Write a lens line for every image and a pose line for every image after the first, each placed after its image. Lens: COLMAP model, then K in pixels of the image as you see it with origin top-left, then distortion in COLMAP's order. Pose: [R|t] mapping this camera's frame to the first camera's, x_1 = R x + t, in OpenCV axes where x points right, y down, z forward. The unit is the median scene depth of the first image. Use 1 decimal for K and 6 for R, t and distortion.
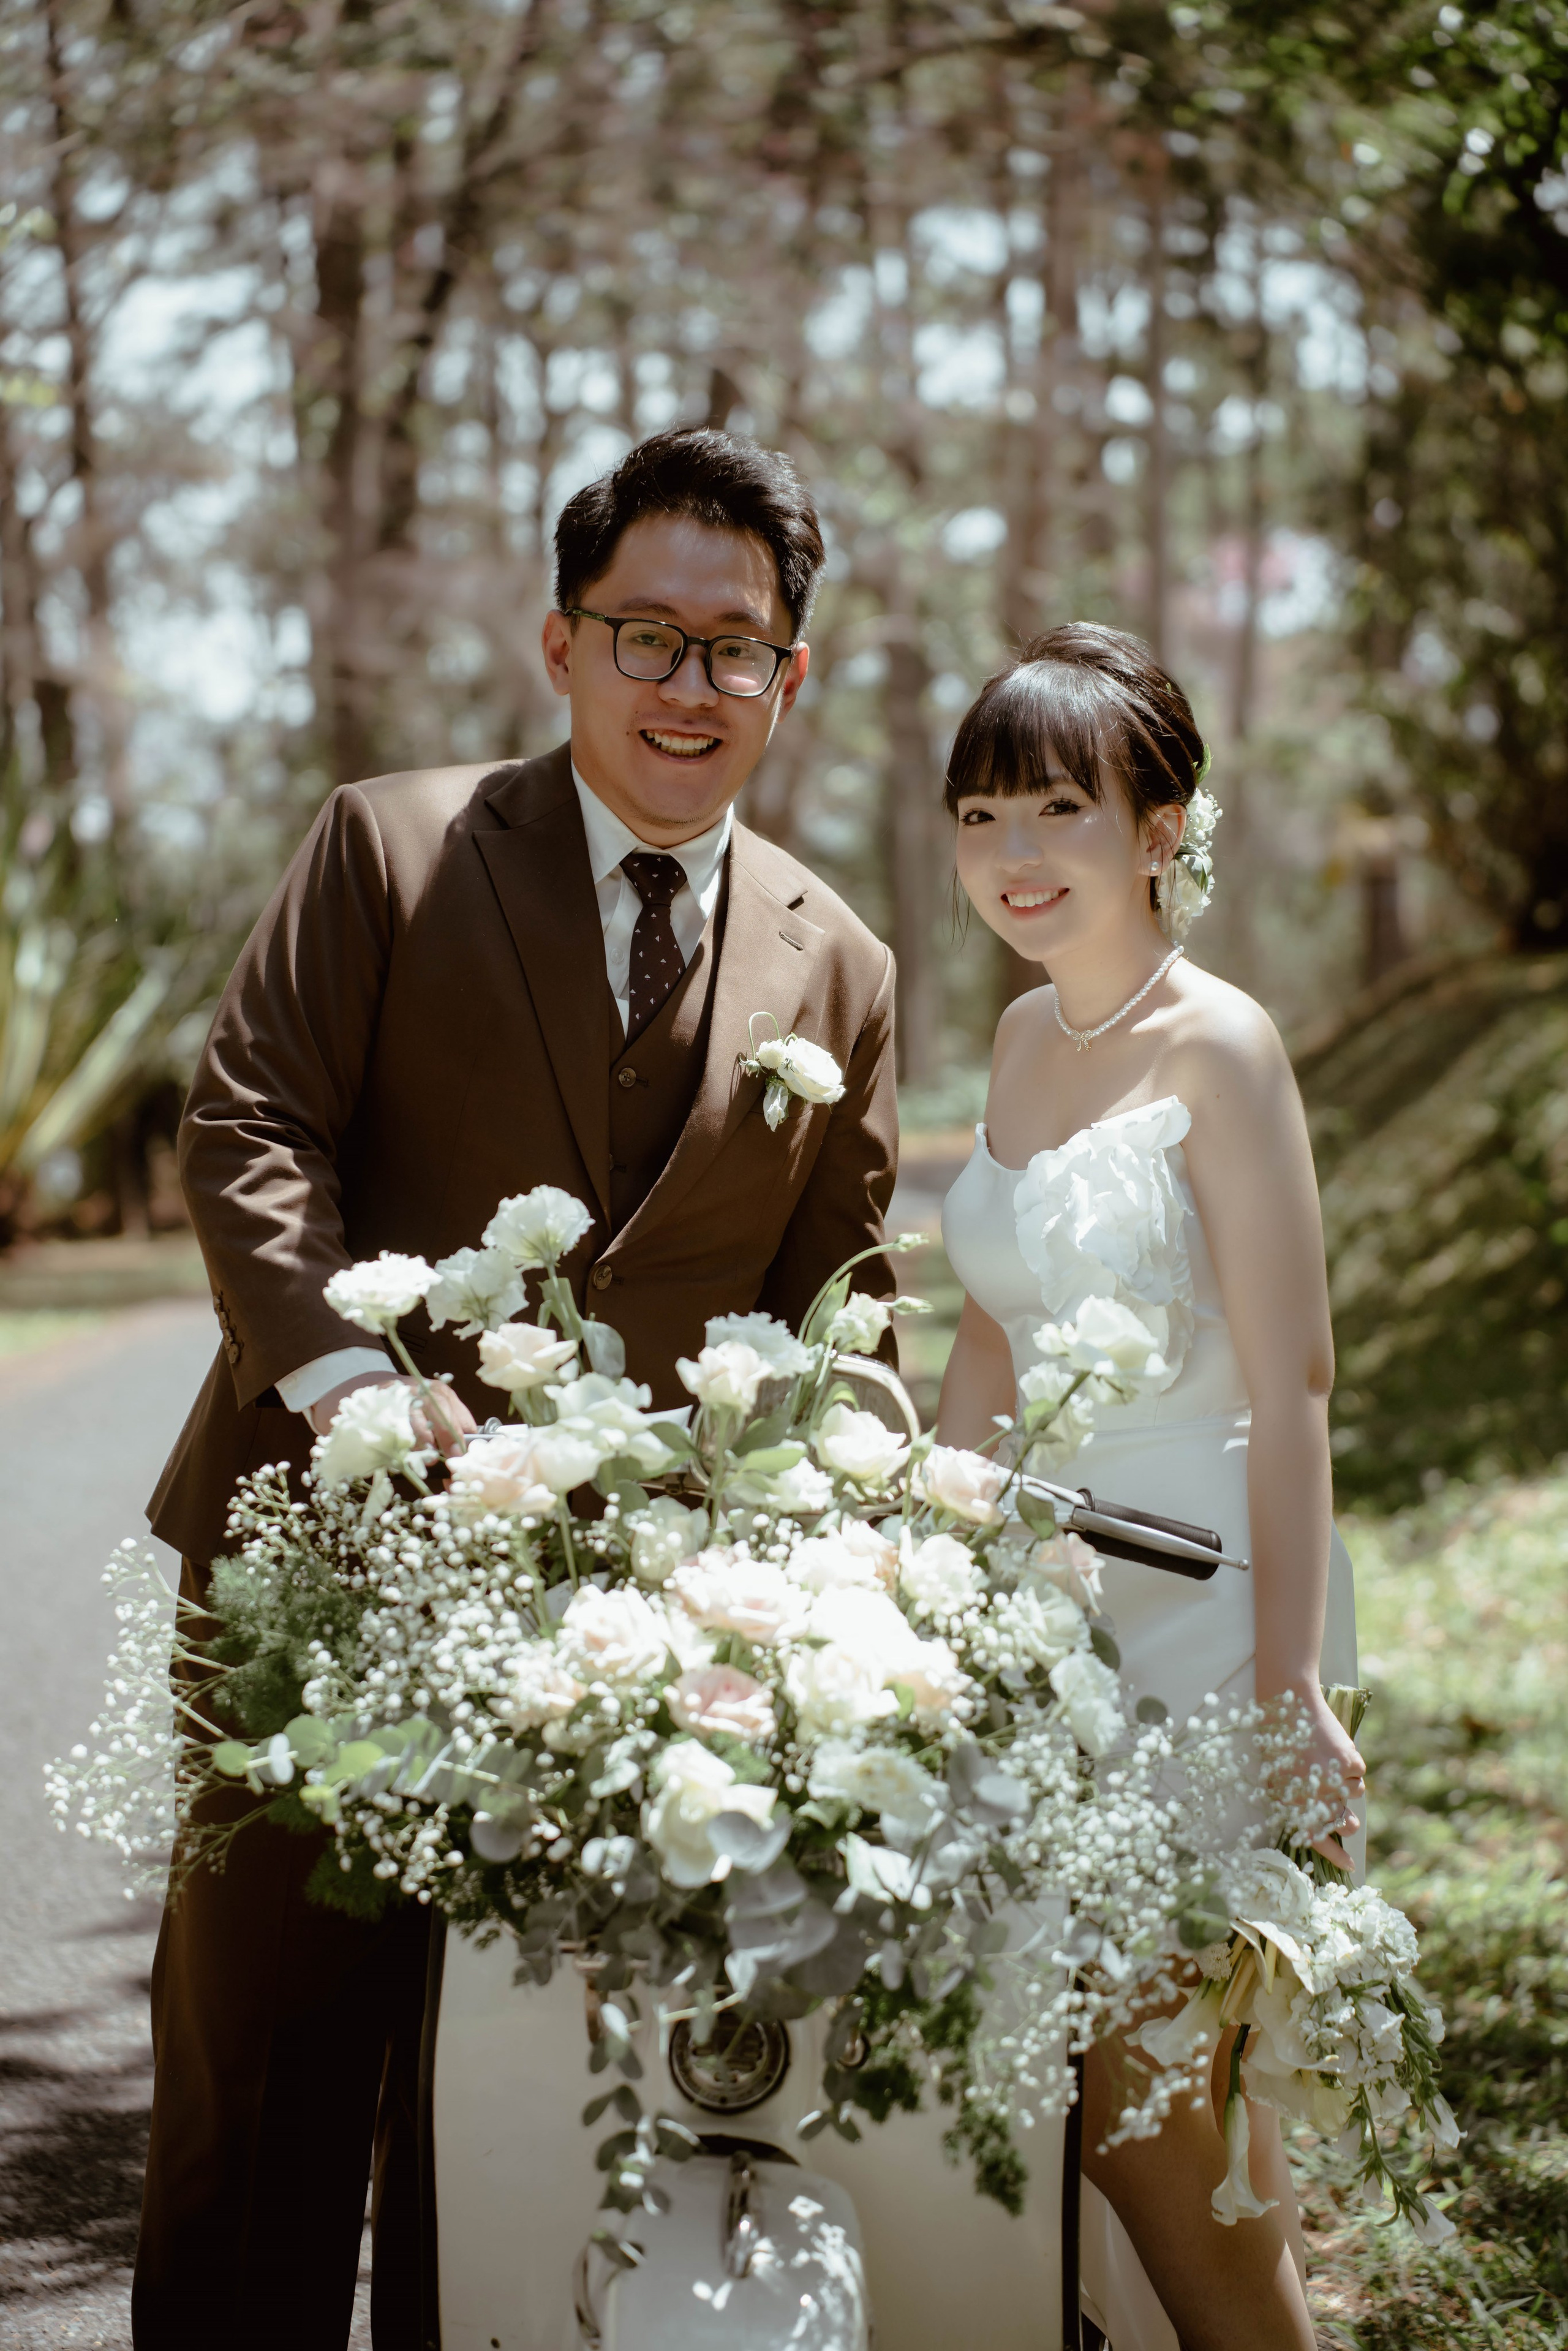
lens RADIAL K [[4489.2, 0, 814.6], [0, 4489.2, 1252.3], [0, 0, 1]] dist [0.470542, 0.000000]
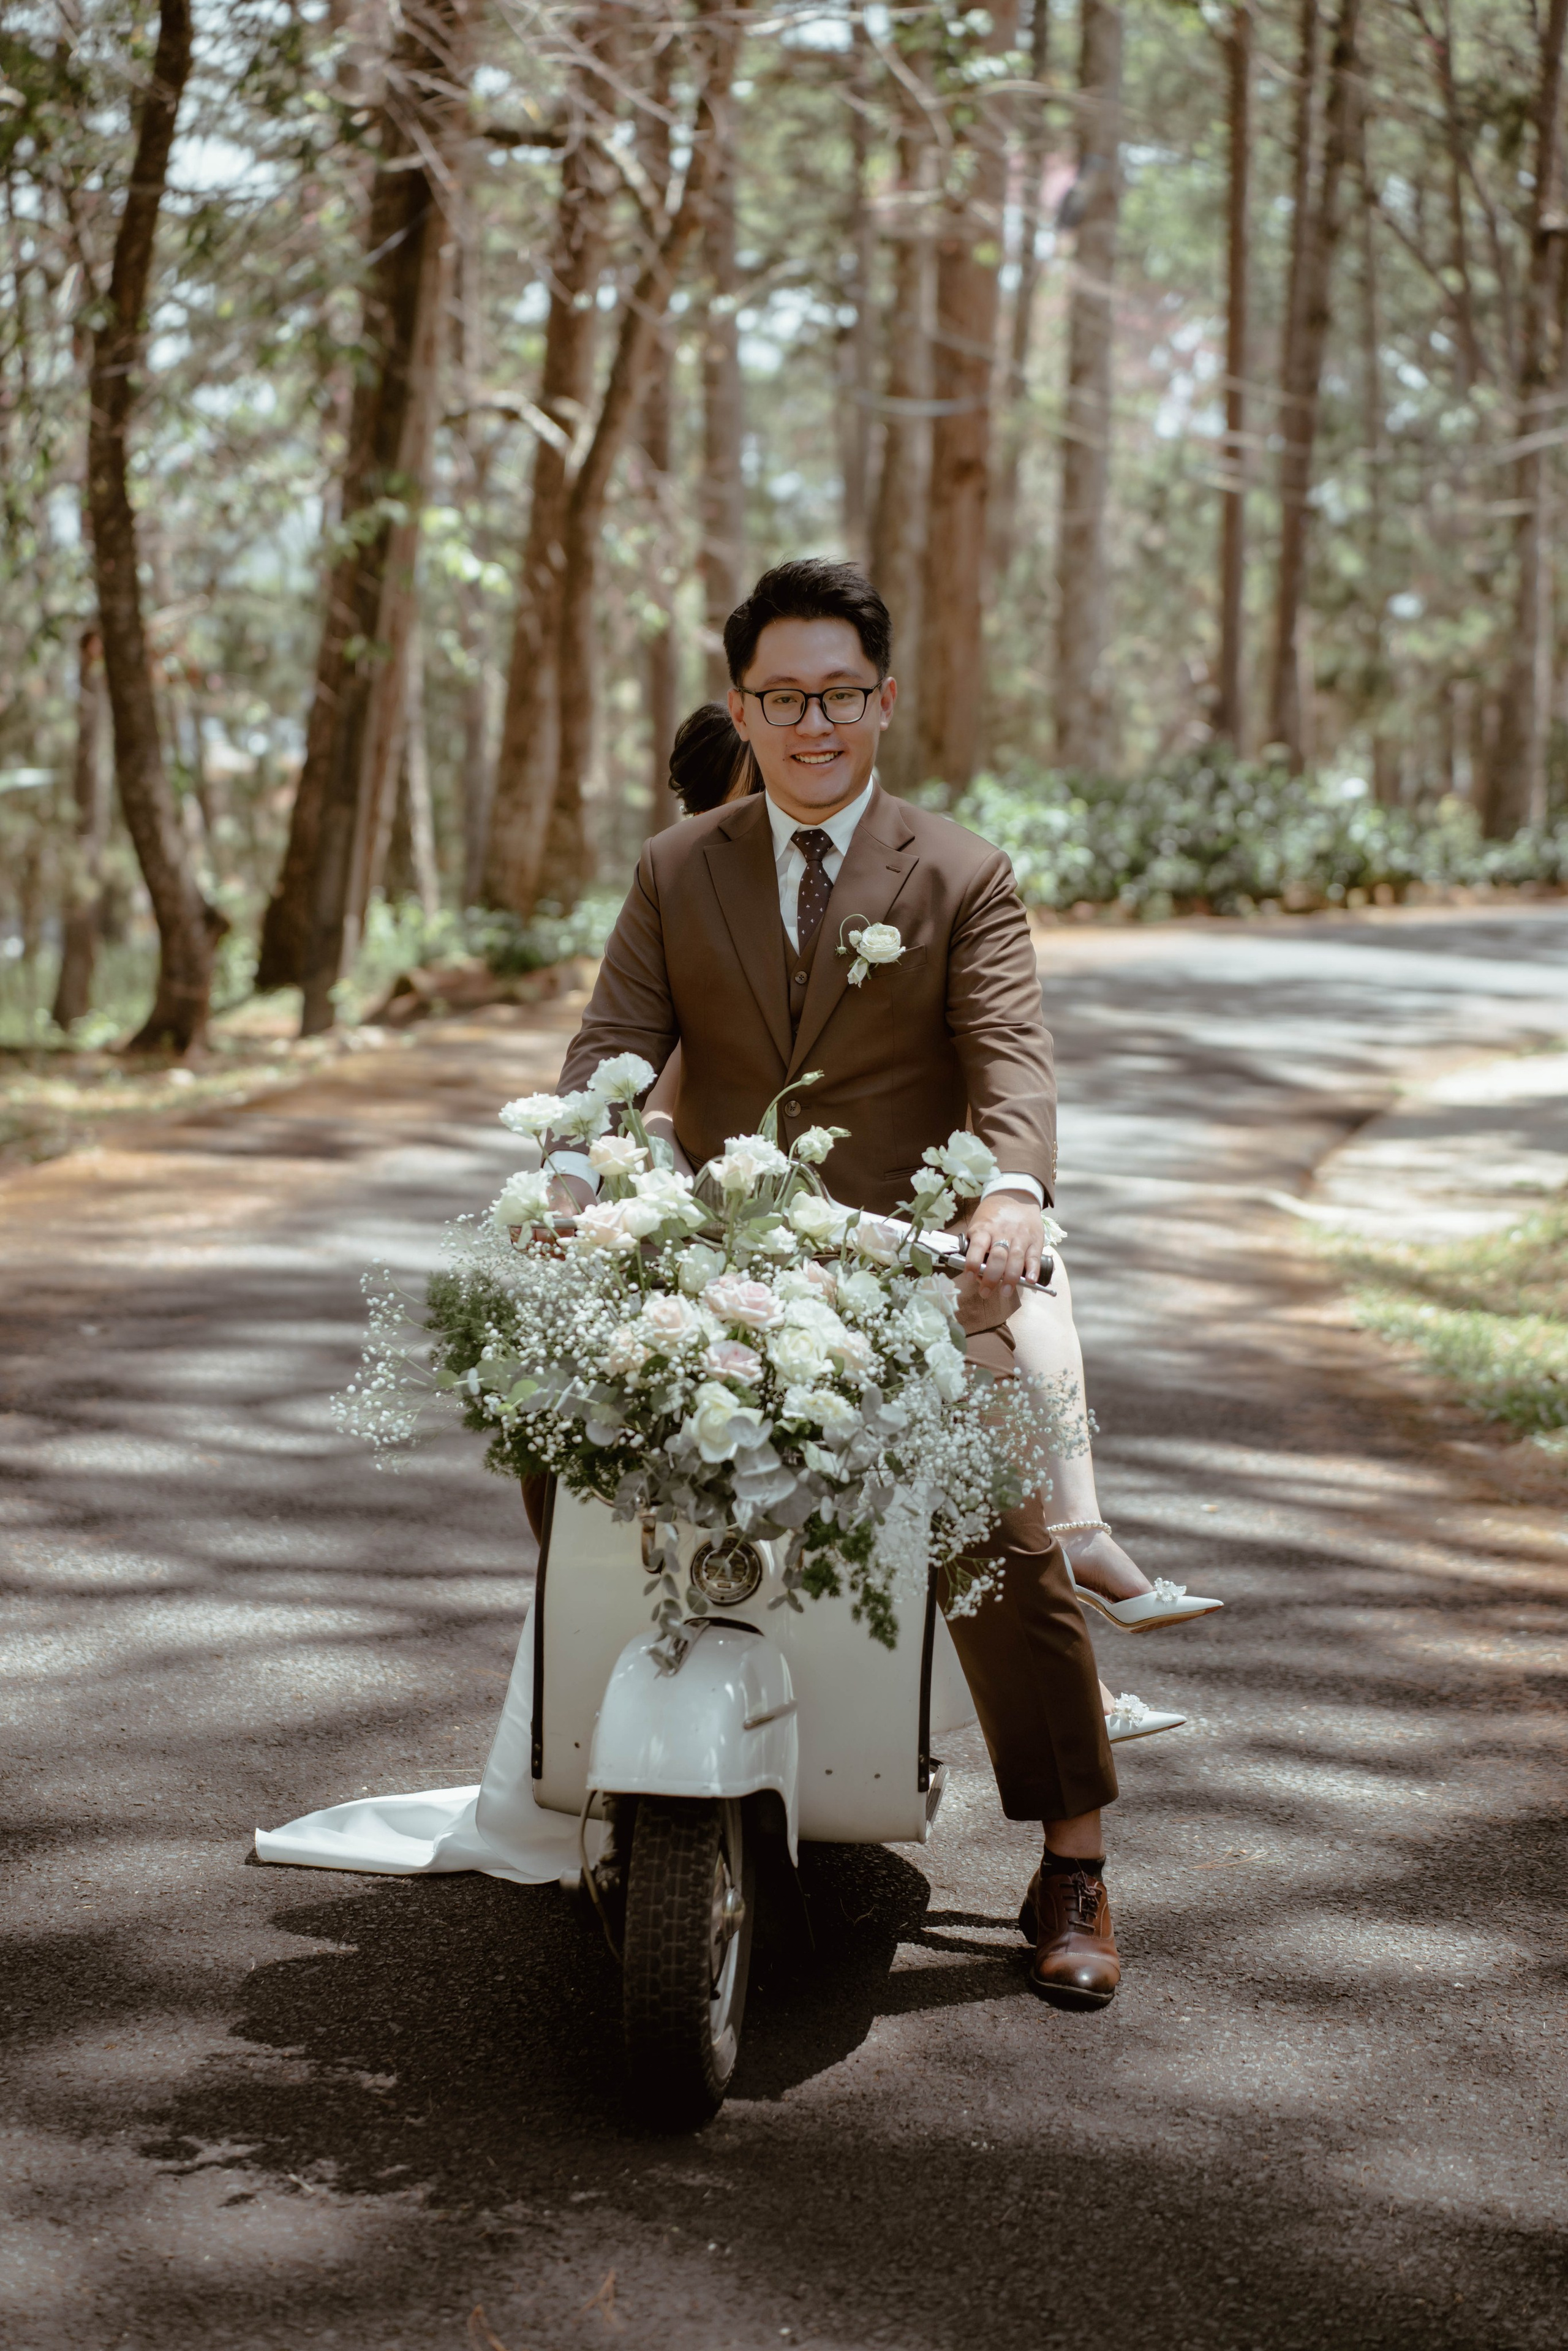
lens RADIAL K [[4489.2, 0, 788.1], [0, 4489.2, 1176.0], [0, 0, 1]] dist [0.470542, 0.000000]
pose [[0.999359, 0.032801, 0.014312, -0.025167], [-0.033184, 0.999074, 0.027391, -0.017808], [-0.013400, -0.027849, 0.999522, -0.683008]]
